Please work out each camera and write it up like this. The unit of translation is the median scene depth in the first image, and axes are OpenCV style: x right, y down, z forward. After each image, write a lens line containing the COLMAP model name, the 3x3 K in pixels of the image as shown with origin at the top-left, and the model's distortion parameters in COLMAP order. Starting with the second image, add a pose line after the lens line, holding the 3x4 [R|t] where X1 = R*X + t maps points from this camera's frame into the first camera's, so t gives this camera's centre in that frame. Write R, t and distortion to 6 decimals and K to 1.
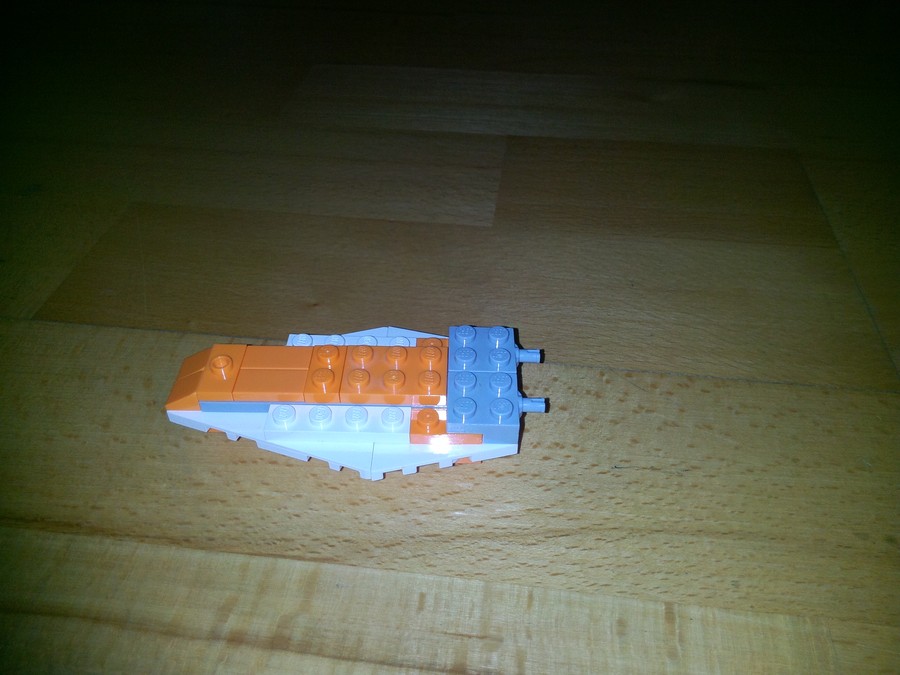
lens RADIAL K [[748.9, 0, 450.8], [0, 748.9, 339.4], [0, 0, 1]] dist [0.128798, -0.296128]
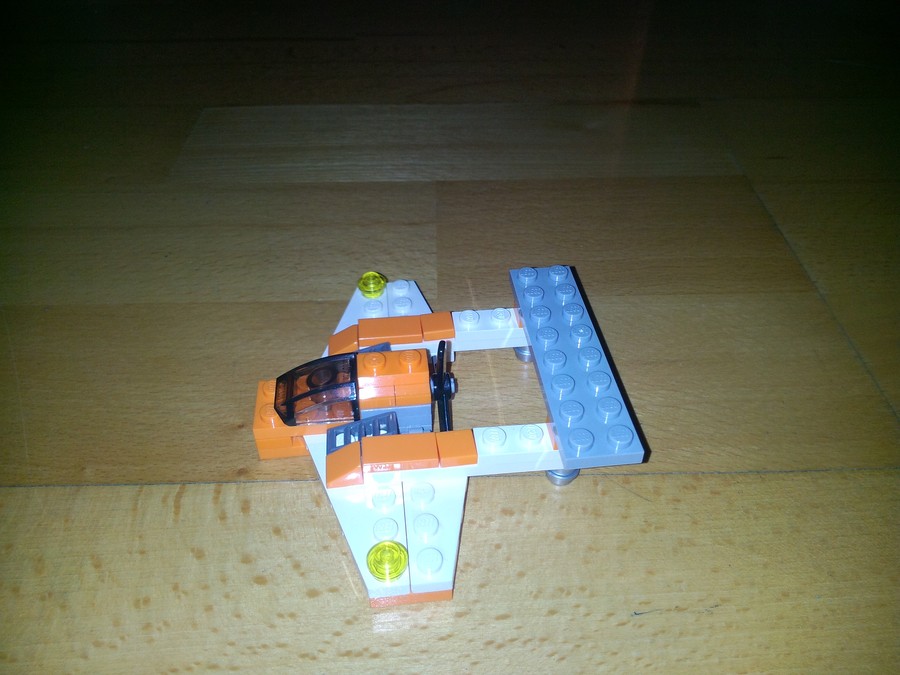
lens RADIAL K [[753.7, 0, 449.7], [0, 753.7, 334.9], [0, 0, 1]] dist [0.117458, -0.265160]
pose [[0.988697, -0.099291, 0.112337, -0.048481], [0.099262, 0.995044, 0.005862, -0.164639], [-0.112362, 0.005355, 0.993653, 0.190885]]
